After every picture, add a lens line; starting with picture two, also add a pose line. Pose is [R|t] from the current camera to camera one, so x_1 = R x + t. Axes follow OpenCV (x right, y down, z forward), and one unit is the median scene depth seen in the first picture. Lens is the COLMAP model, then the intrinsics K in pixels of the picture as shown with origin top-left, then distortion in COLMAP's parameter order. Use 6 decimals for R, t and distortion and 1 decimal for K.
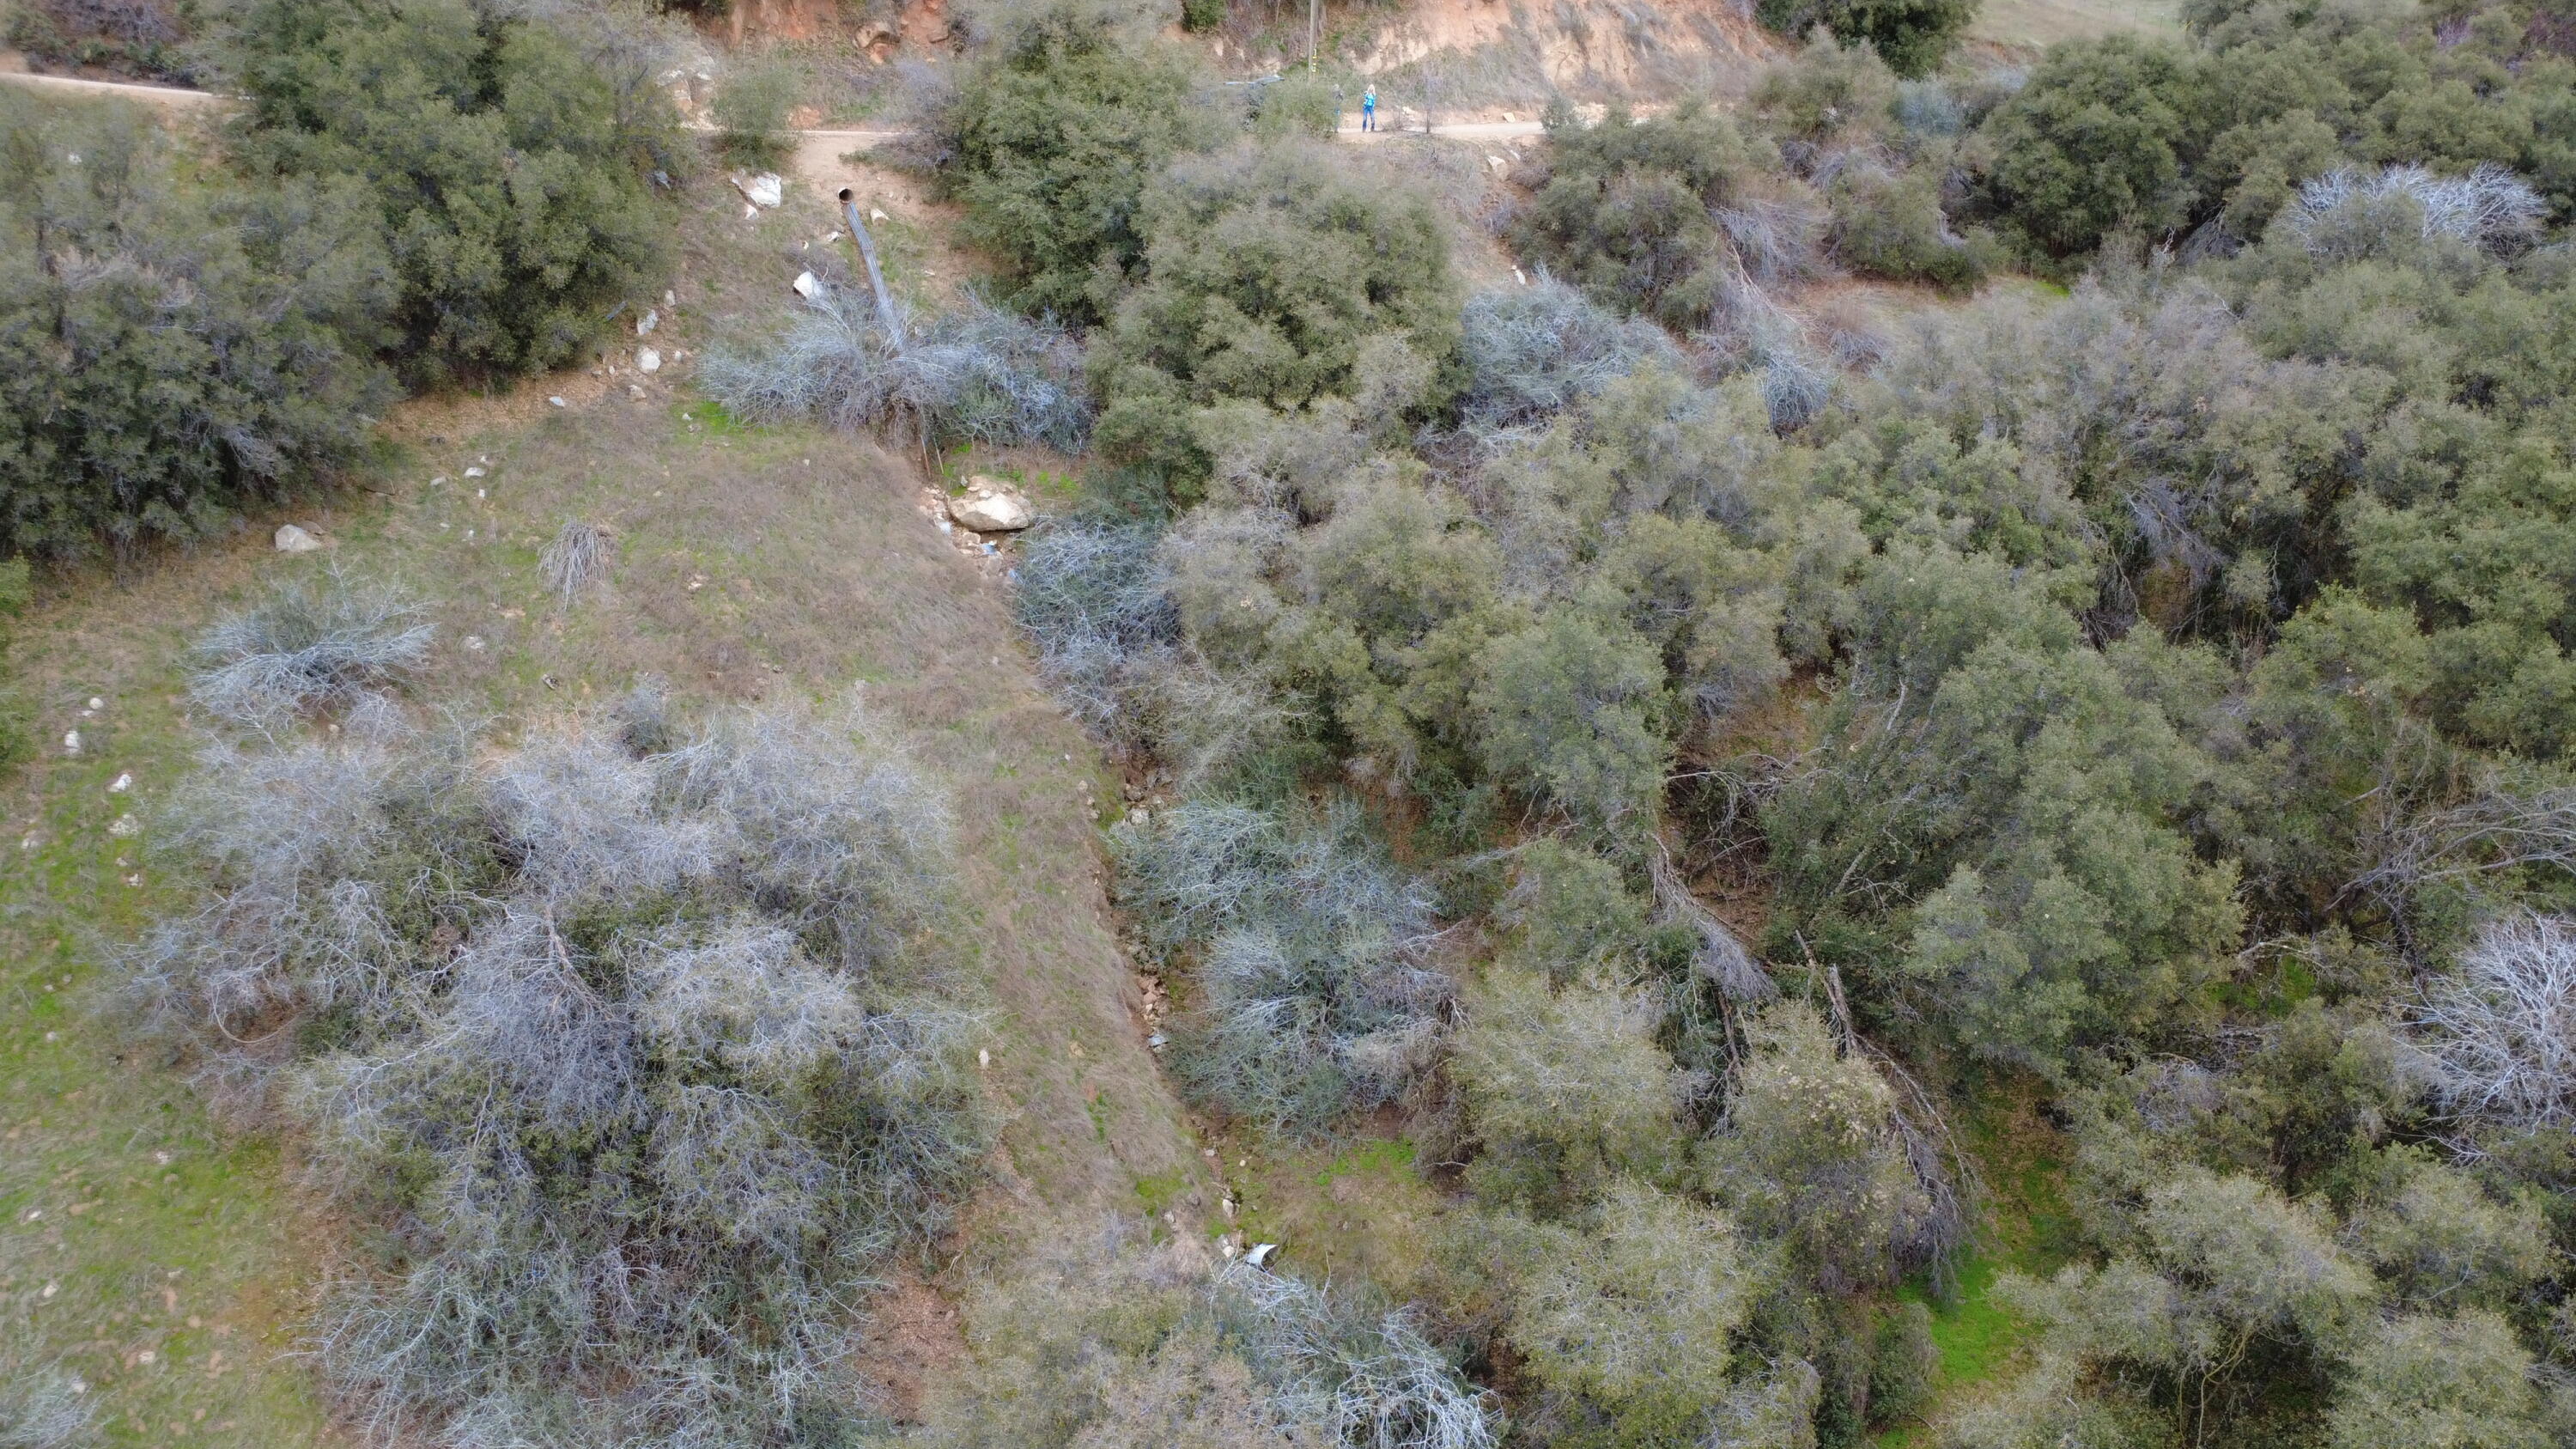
lens RADIAL K [[1932.0, 0, 1292.2], [0, 1932.0, 732.5], [0, 0, 1]] dist [0.005856, -0.004987]
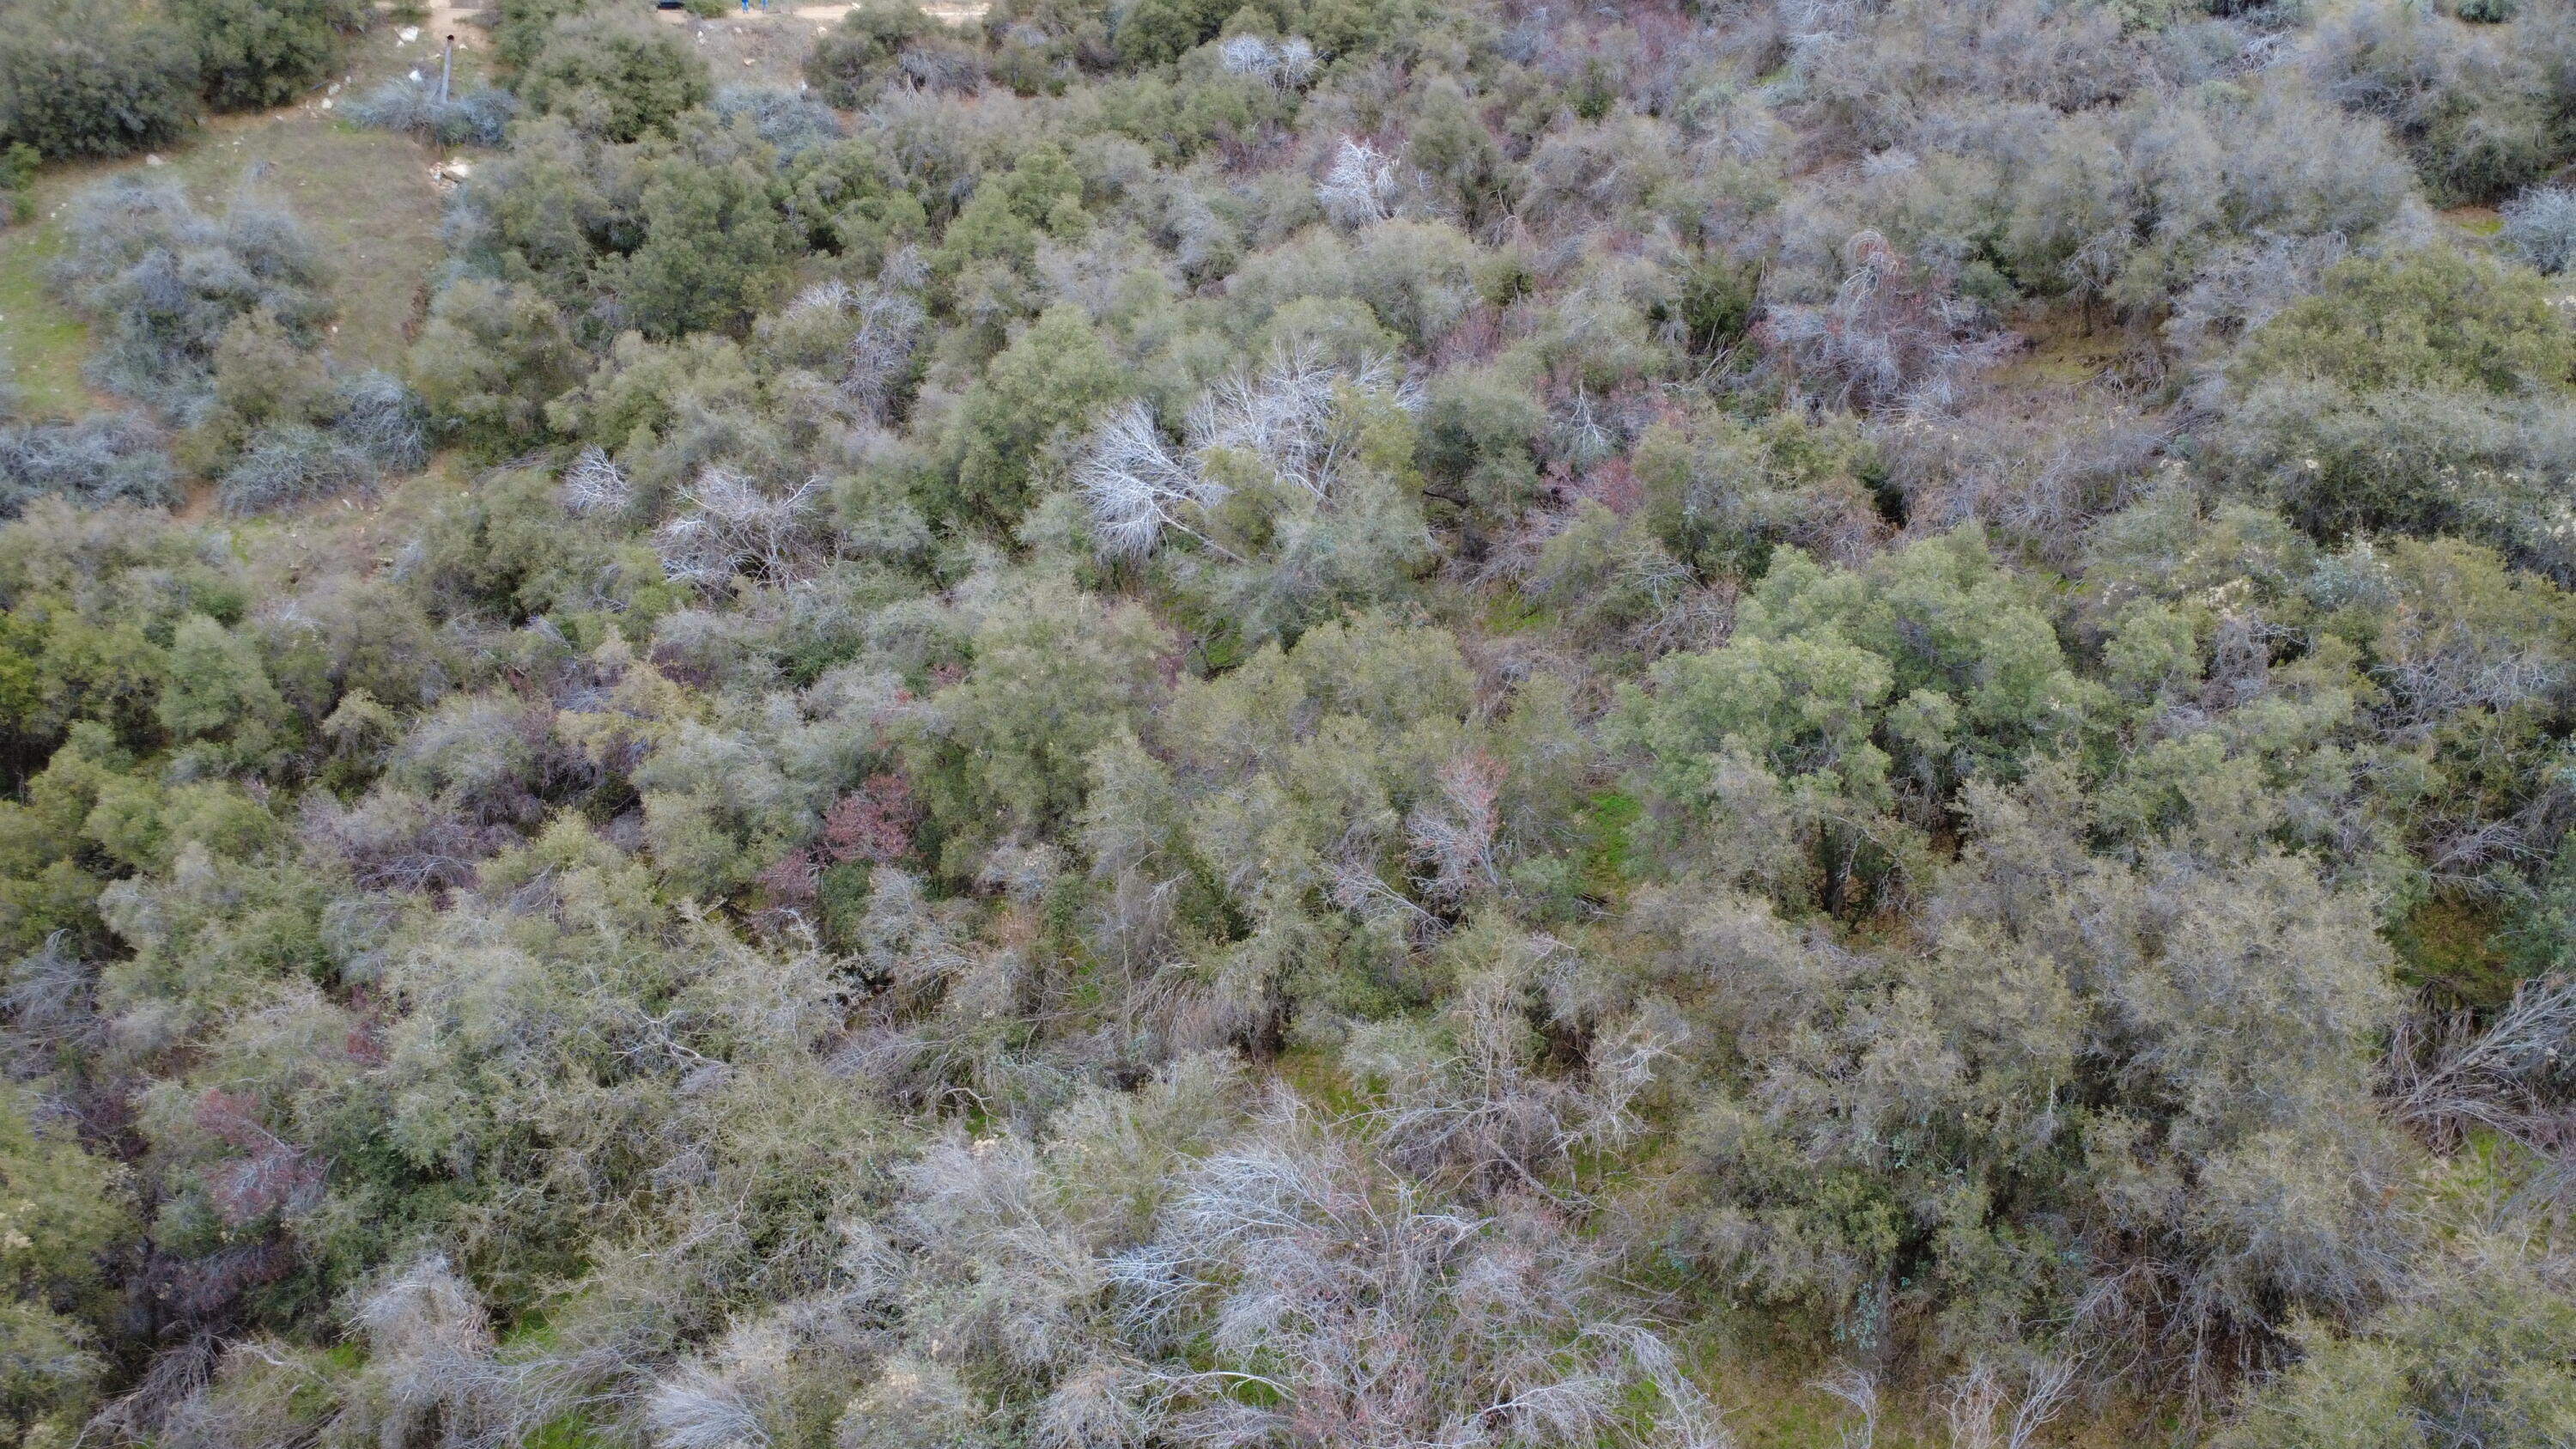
lens RADIAL K [[1935.2, 0, 1290.5], [0, 1935.2, 732.3], [0, 0, 1]] dist [0.003070, -0.005589]
pose [[0.988782, 0.058204, -0.137561, 1.273339], [-0.053743, 0.997908, 0.035927, 0.448571], [0.139364, -0.028131, 0.989842, -1.254420]]
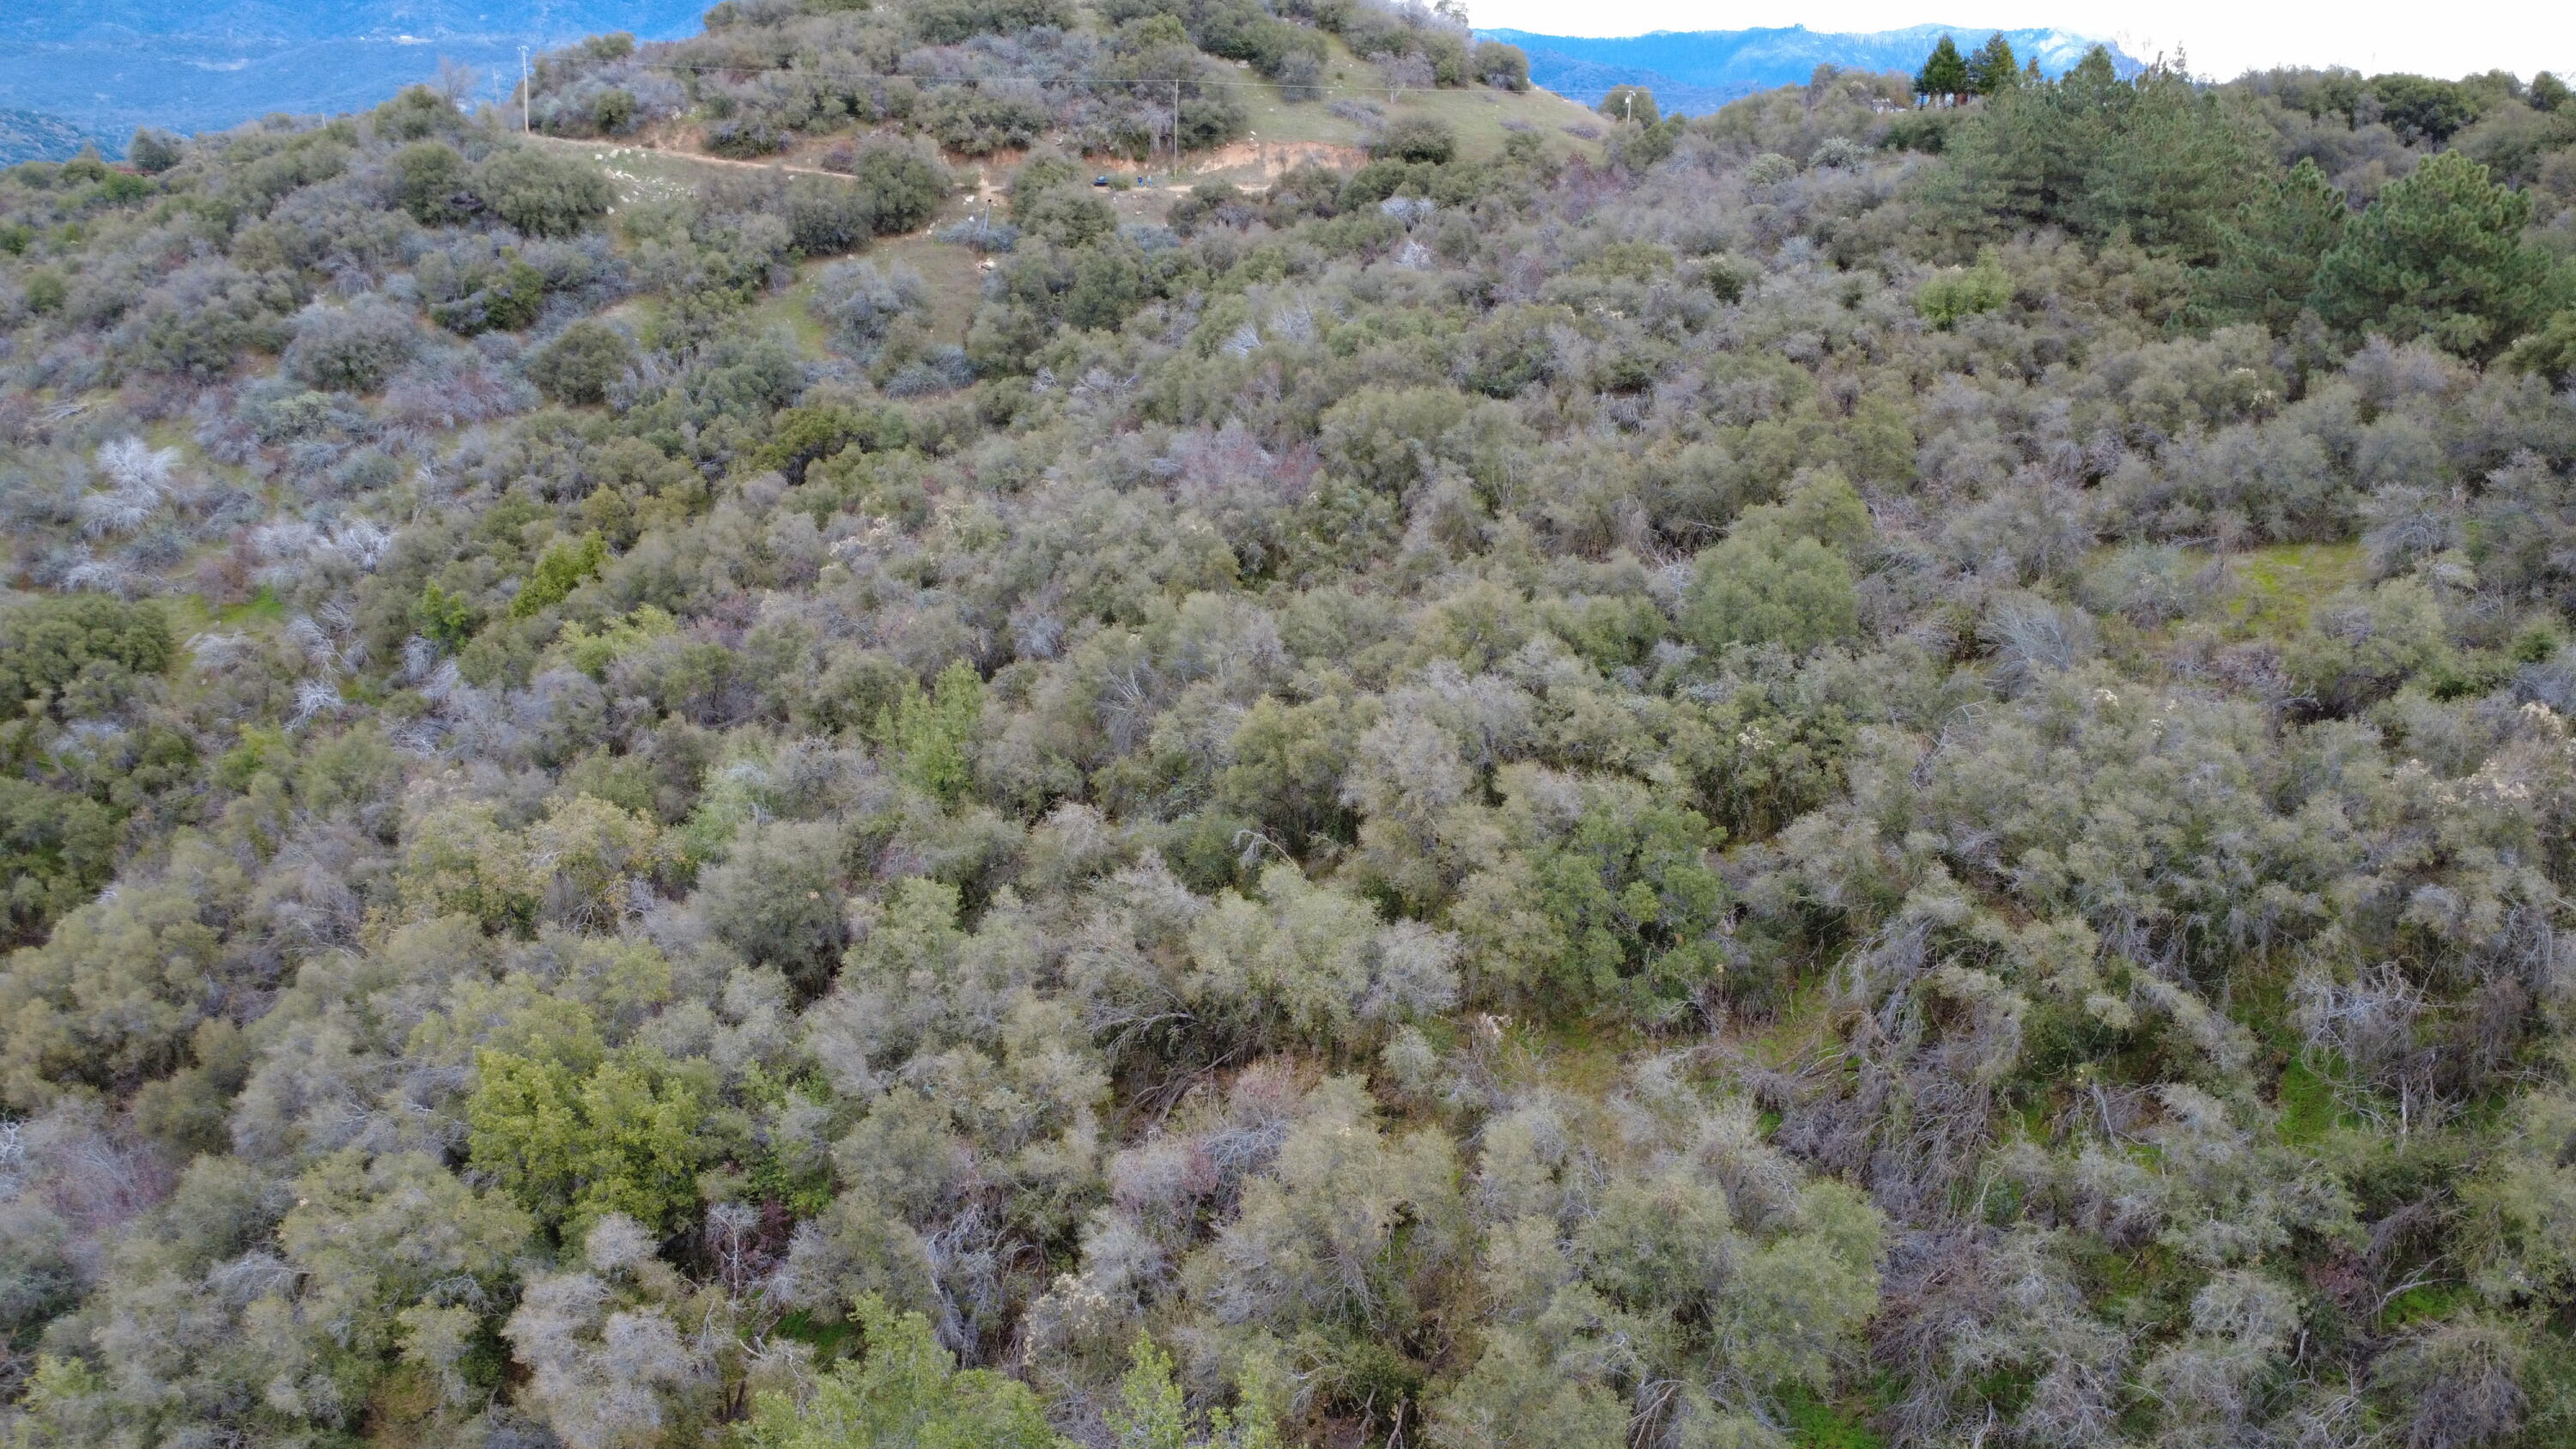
lens RADIAL K [[1935.2, 0, 1290.5], [0, 1935.2, 732.3], [0, 0, 1]] dist [0.003070, -0.005589]
pose [[0.934698, 0.094133, -0.342750, 2.339618], [-0.115251, 0.992460, -0.041725, 1.170305], [0.336238, 0.078503, 0.938499, -3.178588]]
